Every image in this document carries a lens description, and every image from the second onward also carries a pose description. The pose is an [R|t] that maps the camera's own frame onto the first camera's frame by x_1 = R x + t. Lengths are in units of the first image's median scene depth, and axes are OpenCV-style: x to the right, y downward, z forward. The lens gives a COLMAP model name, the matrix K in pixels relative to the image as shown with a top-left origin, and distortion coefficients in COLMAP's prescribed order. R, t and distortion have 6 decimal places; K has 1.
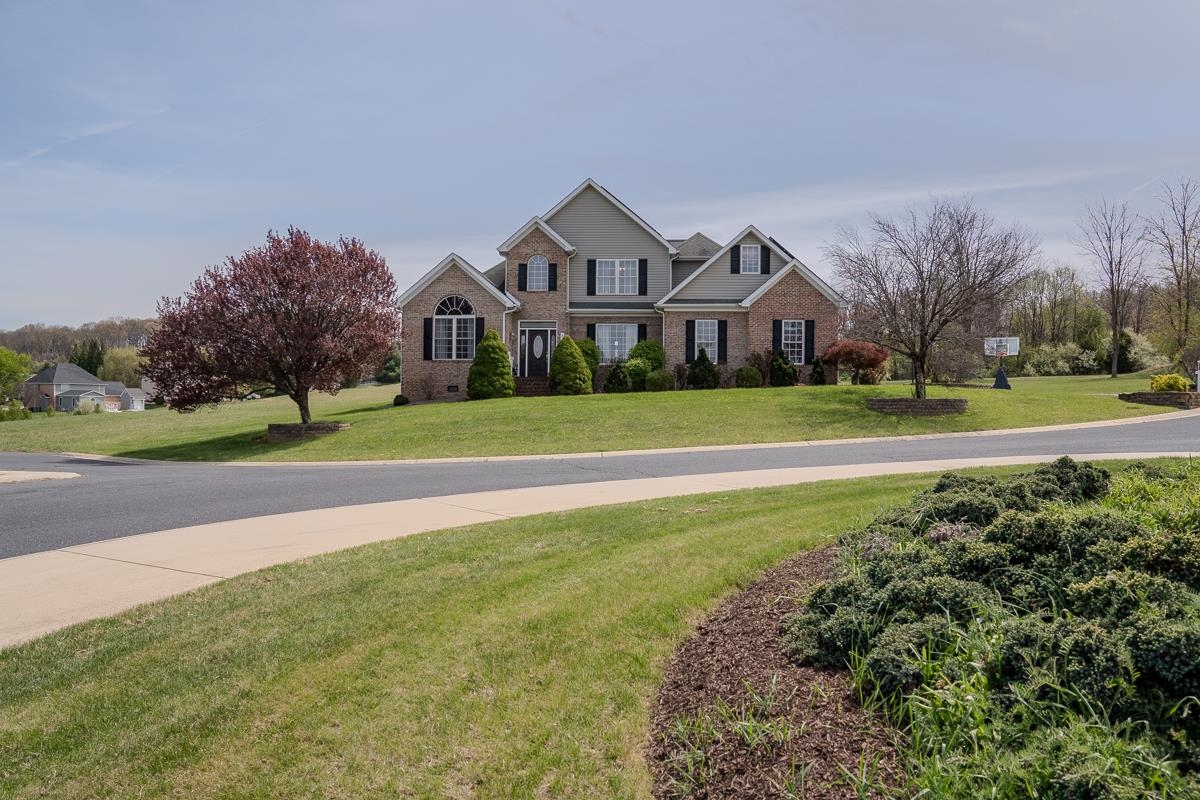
lens RADIAL K [[897.5, 0, 604.5], [0, 897.5, 401.9], [0, 0, 1]] dist [0.012611, -0.000425]
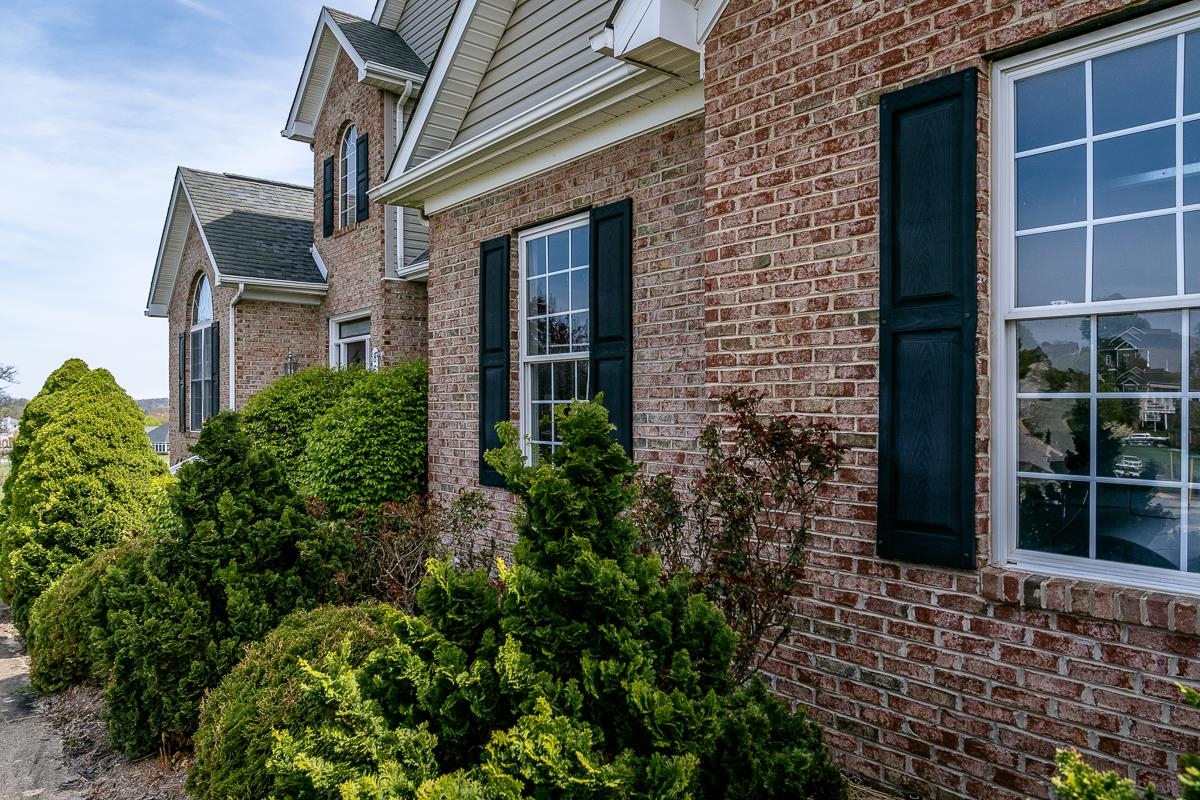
lens RADIAL K [[817.2, 0, 596.4], [0, 817.2, 396.6], [0, 0, 1]] dist [0.006942, 0.000978]
pose [[0.669165, -0.017000, -0.742919, 0.223421], [0.012493, 0.999854, -0.011627, -0.056485], [0.743008, -0.001501, 0.669280, 0.884334]]
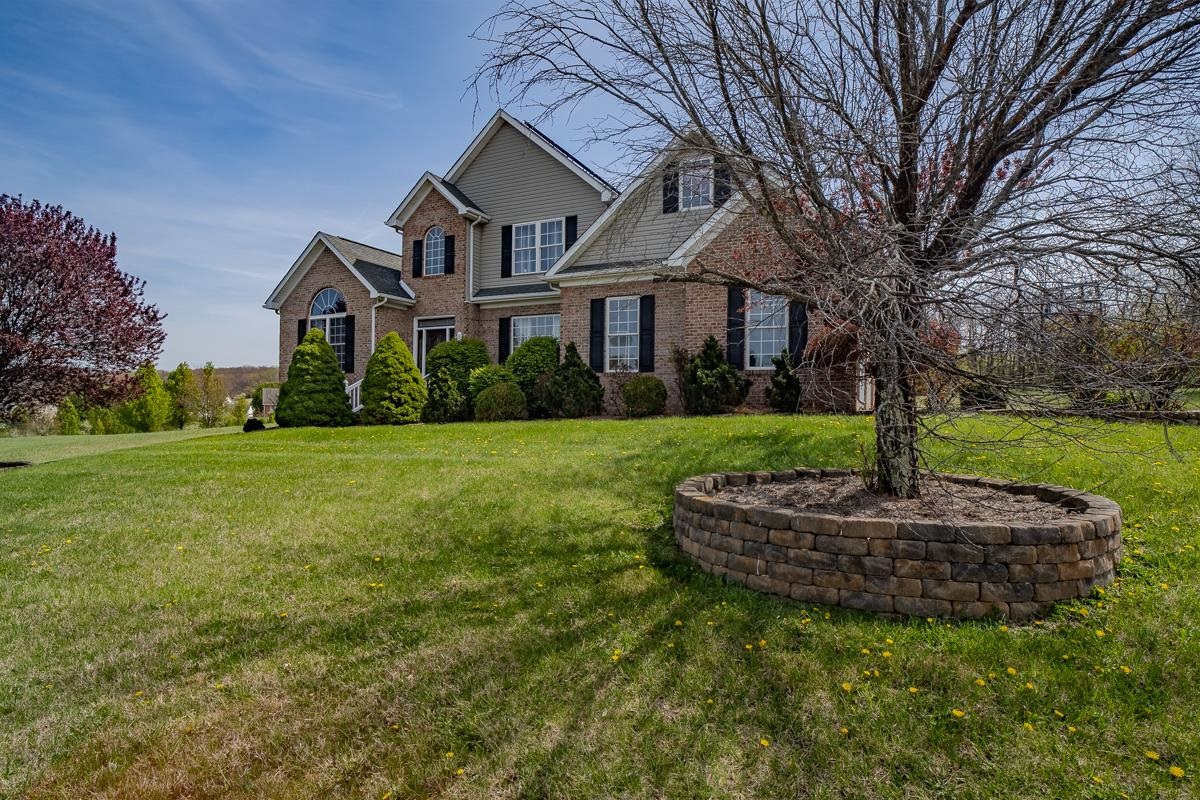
lens RADIAL K [[632.5, 0, 597.7], [0, 632.5, 391.7], [0, 0, 1]] dist [-0.006050, 0.003478]
pose [[0.915598, -0.004979, -0.402065, 0.257326], [-0.004136, 0.999754, -0.021800, -0.020233], [0.402075, 0.021623, 0.915352, 0.603310]]
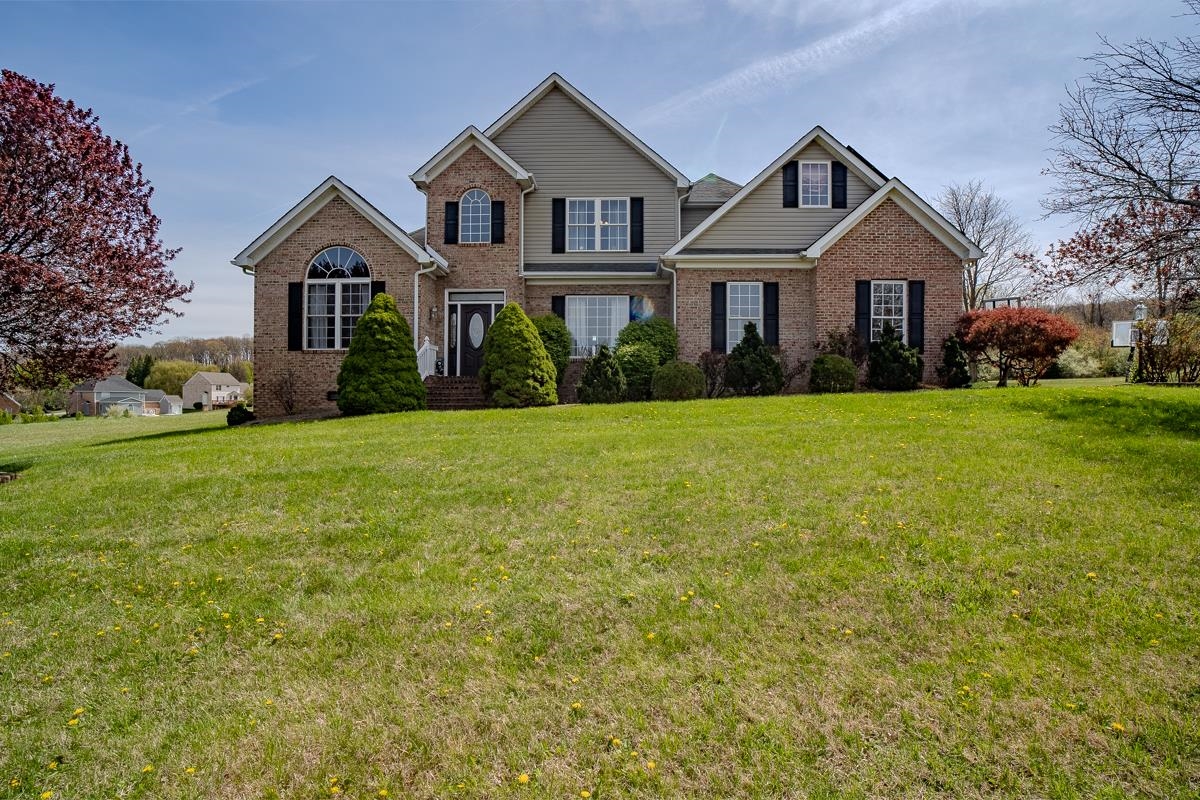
lens RADIAL K [[632.5, 0, 596.6], [0, 632.5, 399.0], [0, 0, 1]] dist [-0.006050, 0.003478]
pose [[0.999684, -0.004218, 0.024773, 0.001365], [0.004377, 0.999970, -0.006356, -0.009074], [-0.024745, 0.006462, 0.999673, 0.557450]]
